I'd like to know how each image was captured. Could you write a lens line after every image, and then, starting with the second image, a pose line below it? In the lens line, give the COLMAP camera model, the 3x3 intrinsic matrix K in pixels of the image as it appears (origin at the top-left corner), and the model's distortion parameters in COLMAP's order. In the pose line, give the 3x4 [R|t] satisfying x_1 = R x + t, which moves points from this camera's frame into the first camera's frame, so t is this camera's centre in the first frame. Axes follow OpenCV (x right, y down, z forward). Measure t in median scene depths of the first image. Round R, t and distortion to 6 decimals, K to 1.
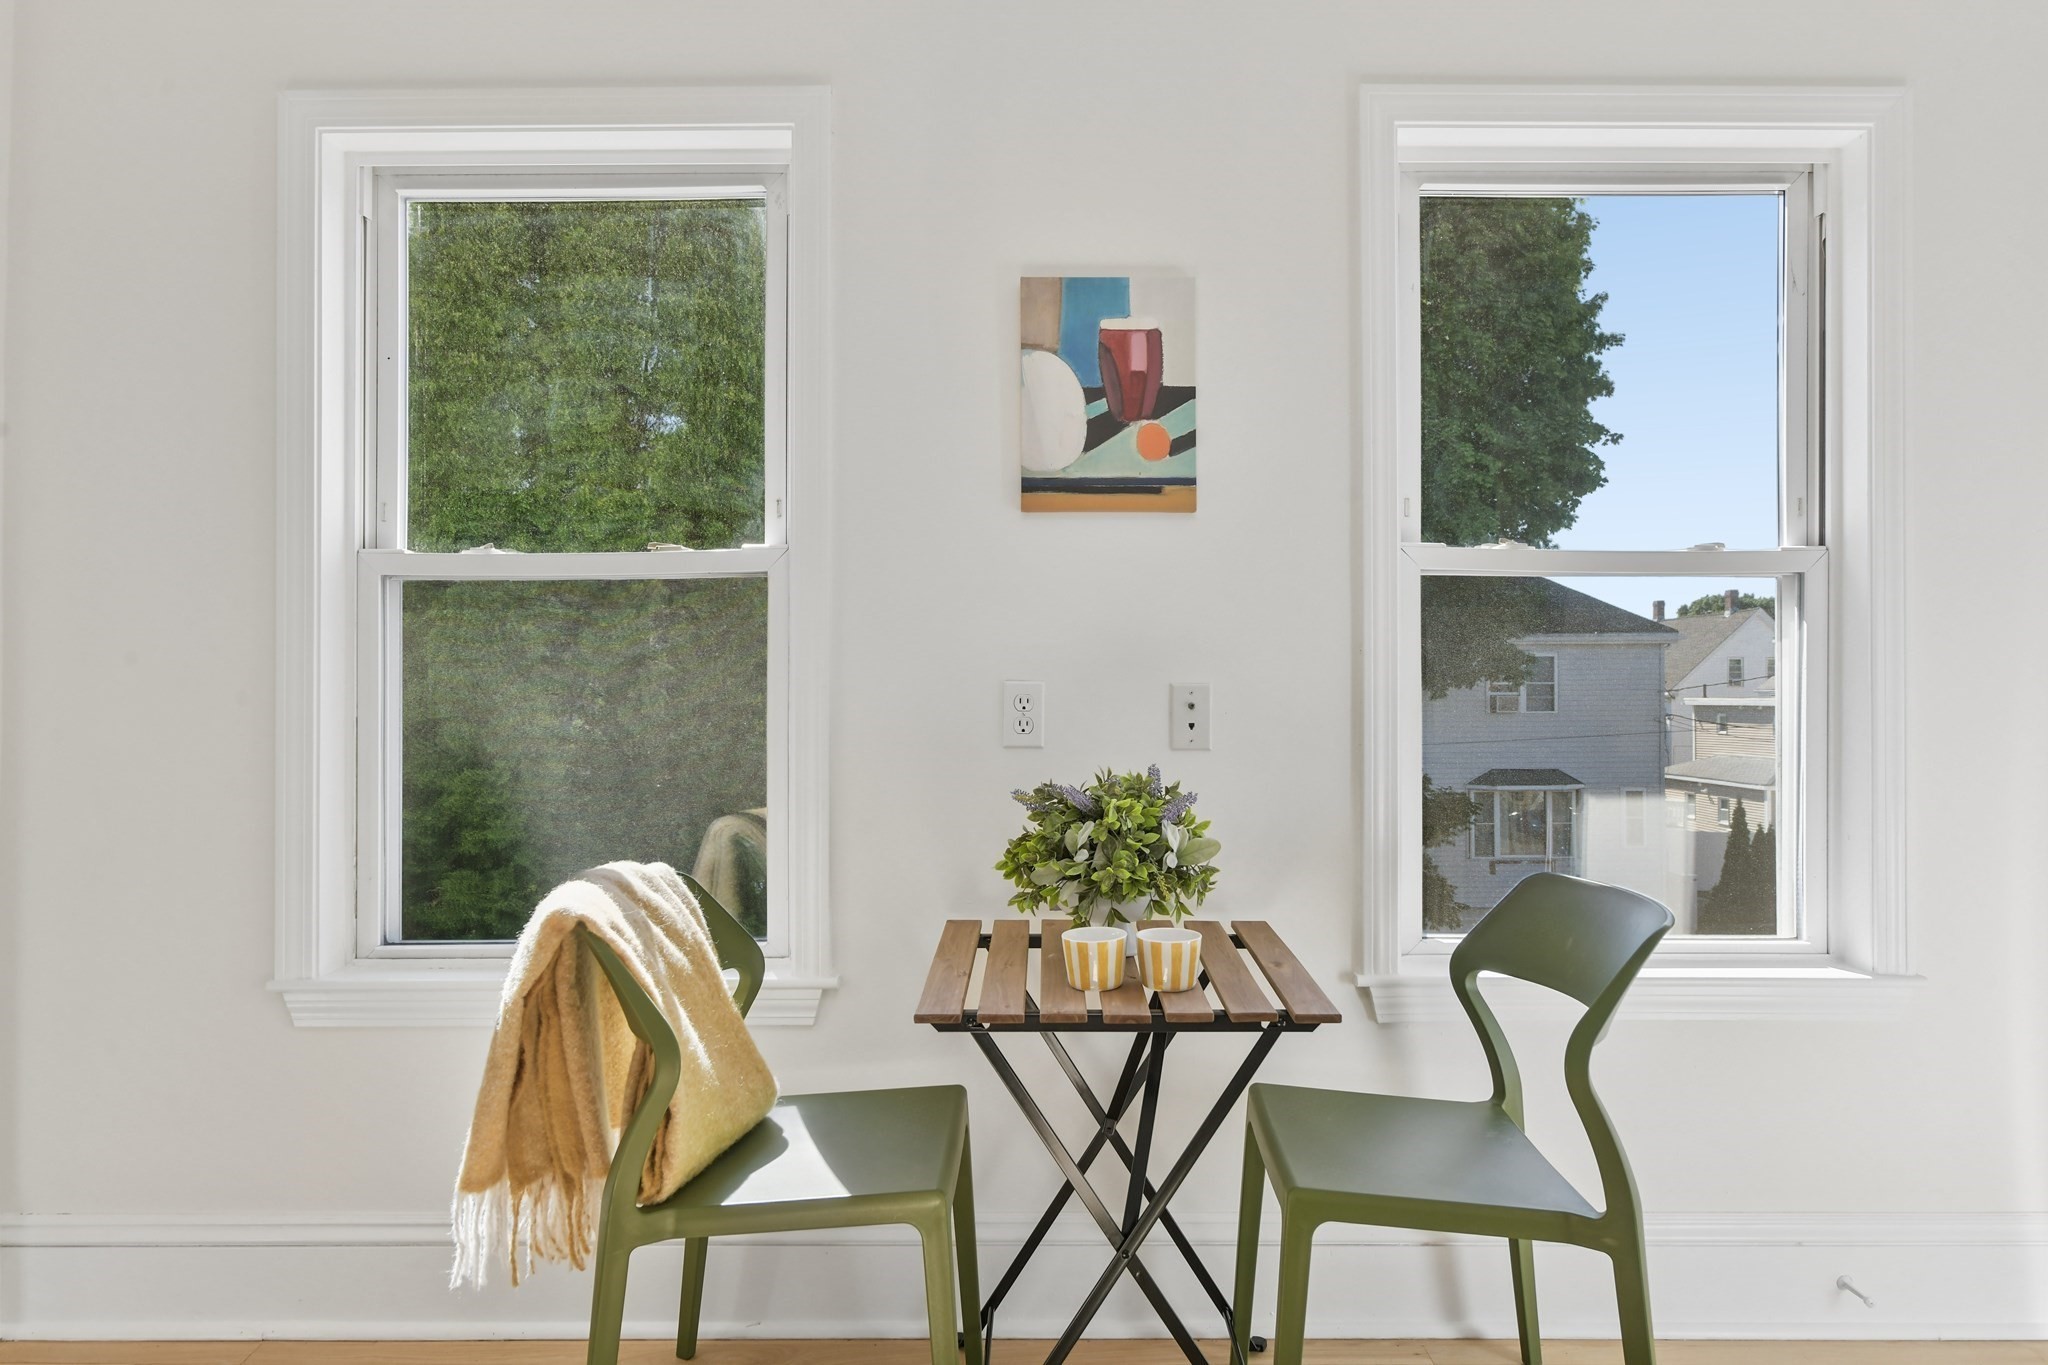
lens RADIAL K [[1238.5, 0, 1024.0], [0, 1238.5, 682.5], [0, 0, 1]] dist [-0.000767, -0.000792]
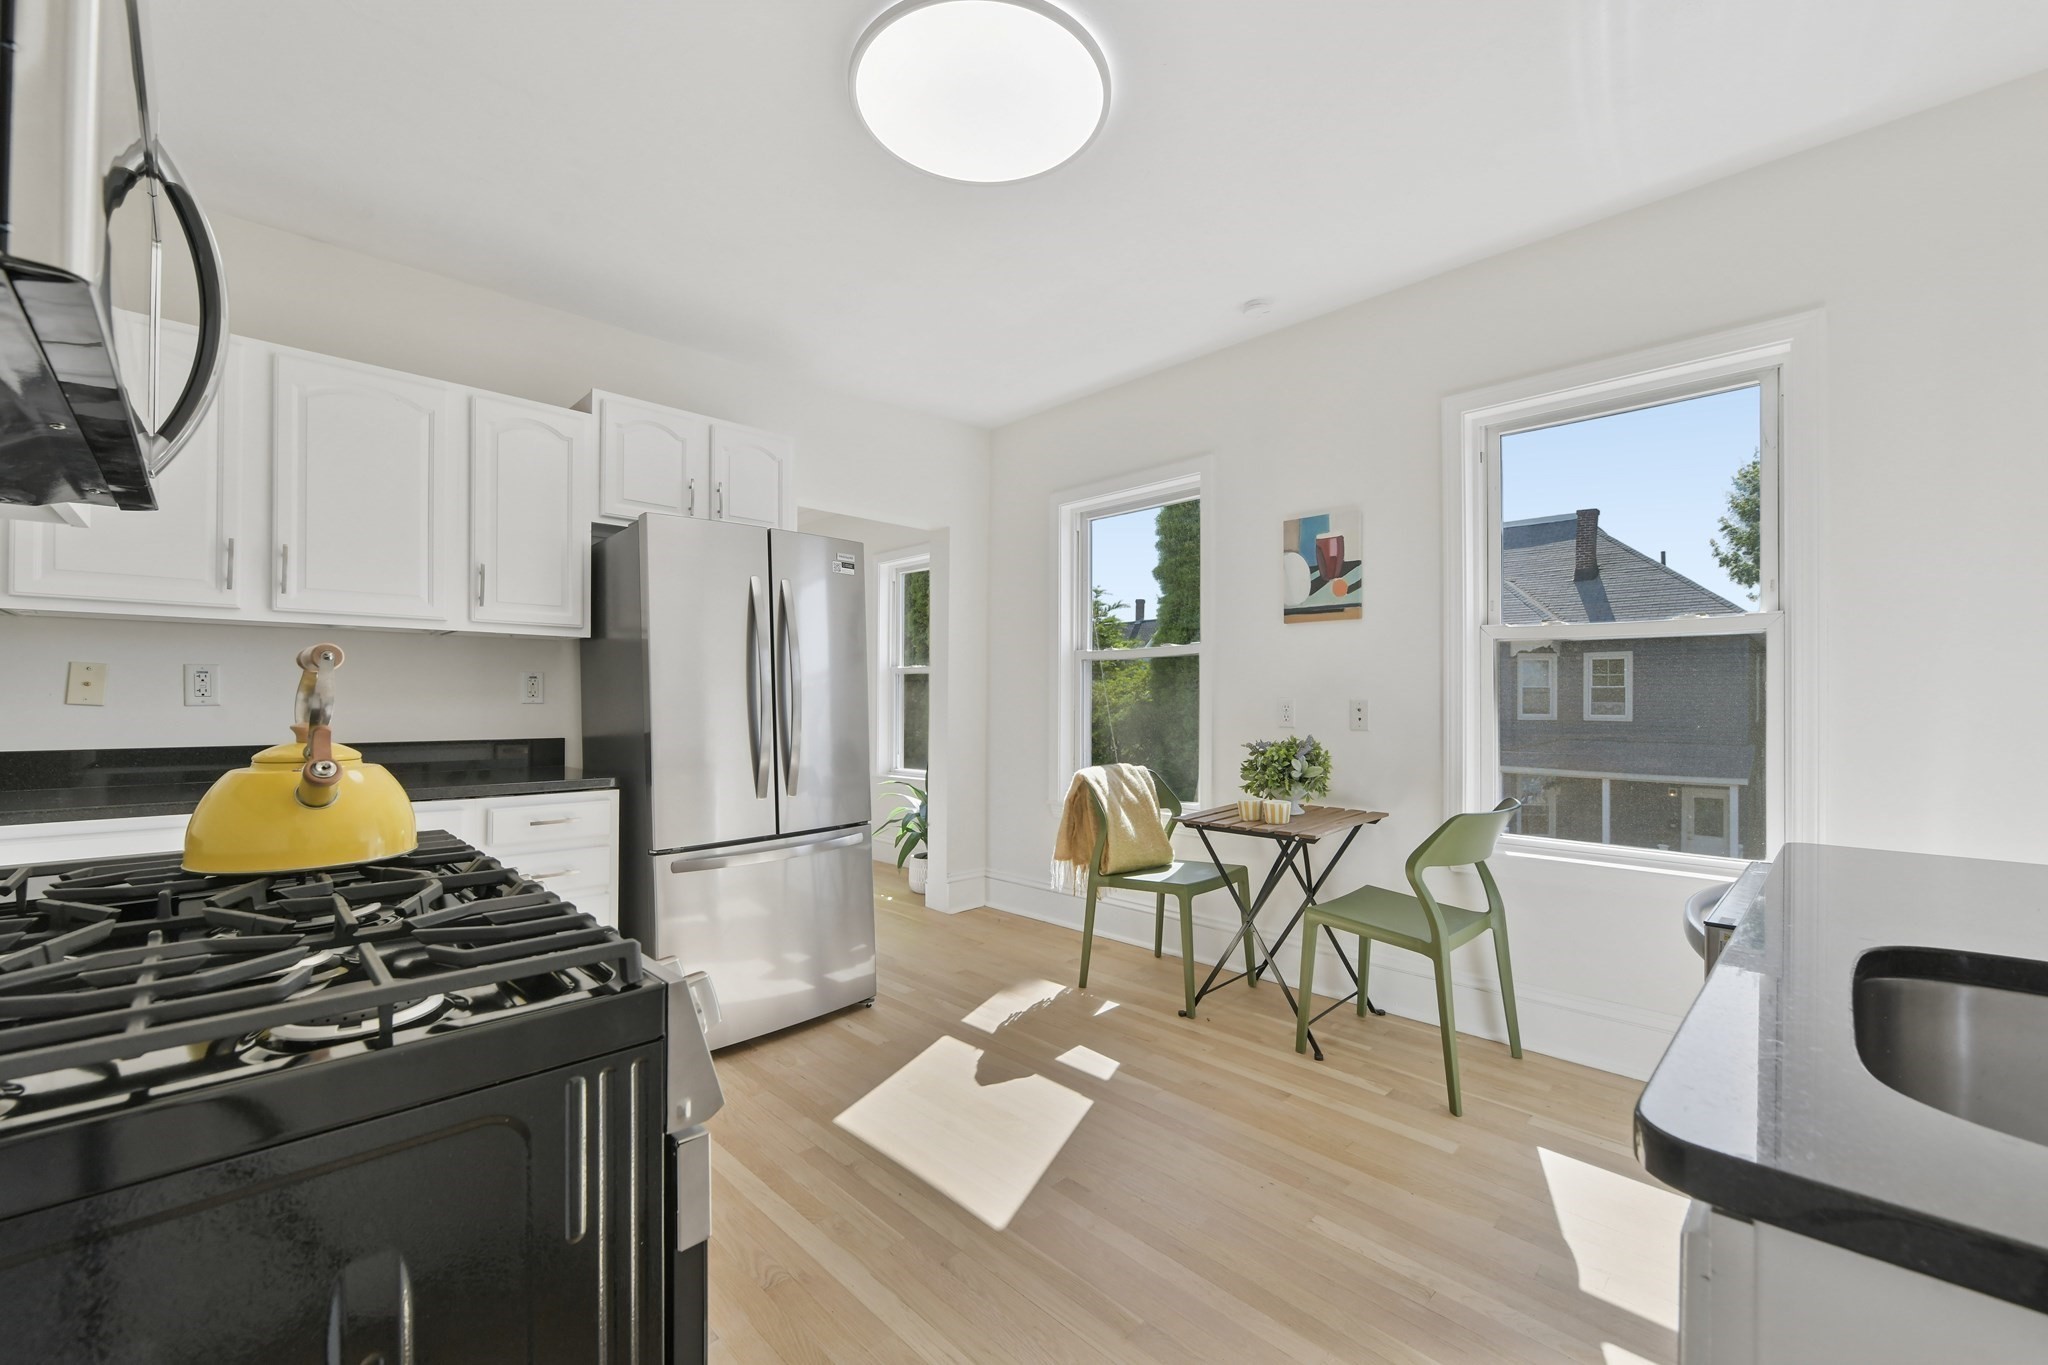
lens RADIAL K [[832.8, 0, 1024.0], [0, 832.8, 682.5], [0, 0, 1]] dist [0.000071, -0.000087]
pose [[0.706189, -0.012410, -0.707914, 0.744192], [0.006413, 0.999917, -0.011132, -0.015779], [0.707994, 0.003321, 0.706211, -0.423295]]
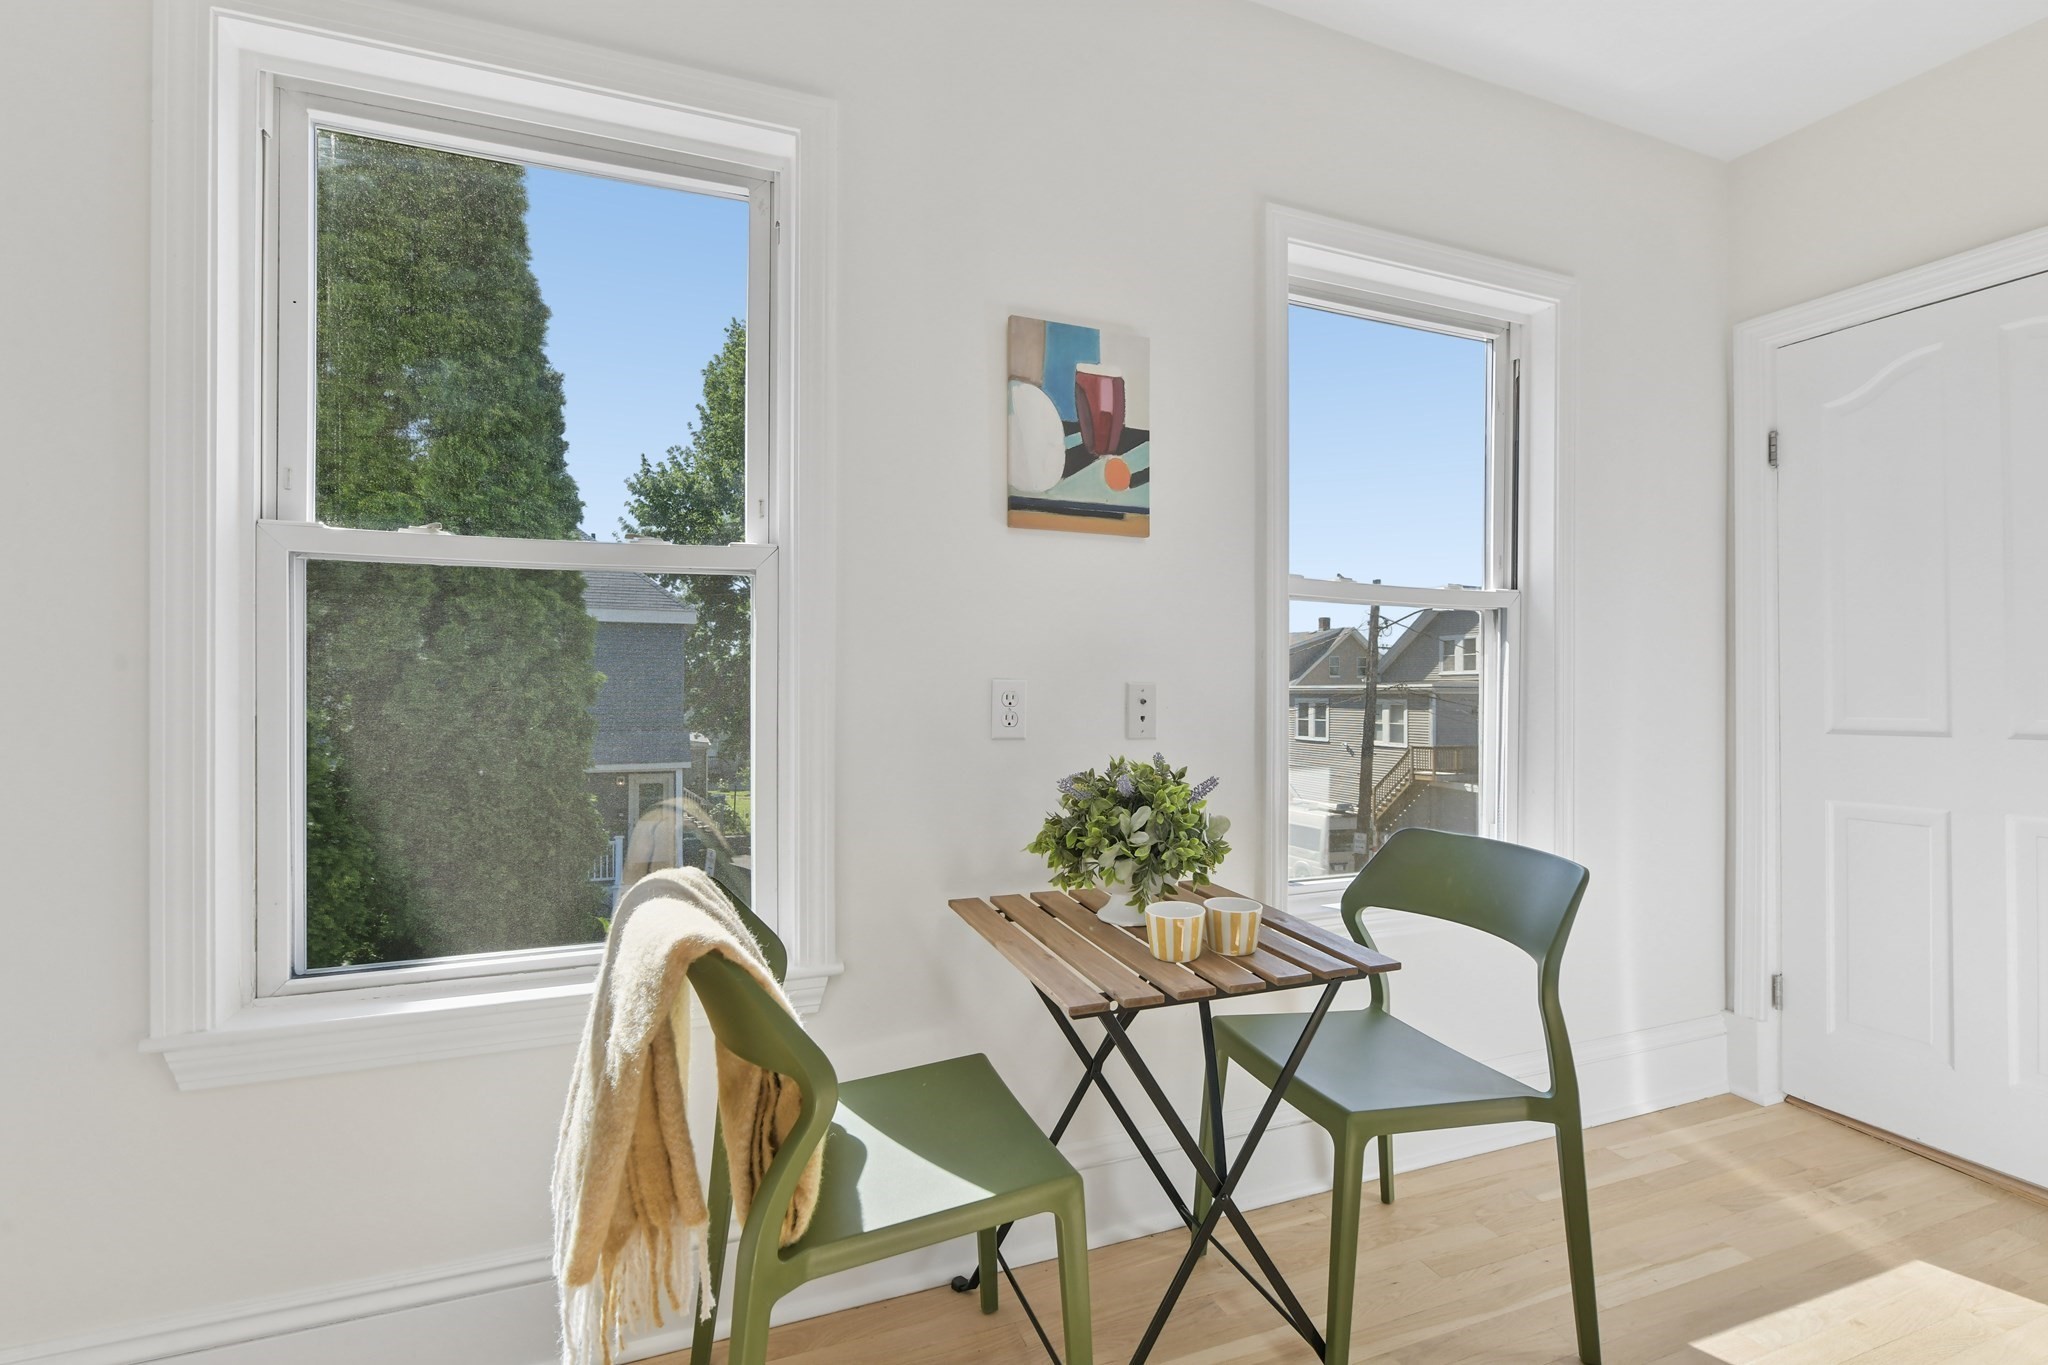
lens RADIAL K [[914.9, 0, 1031.3], [0, 914.9, 687.0], [0, 0, 1]] dist [-0.005977, -0.000848]
pose [[0.929214, 0.004014, 0.369521, -0.286814], [-0.007504, 0.999940, 0.008009, -0.001084], [-0.369466, -0.010215, 0.929188, 0.230013]]
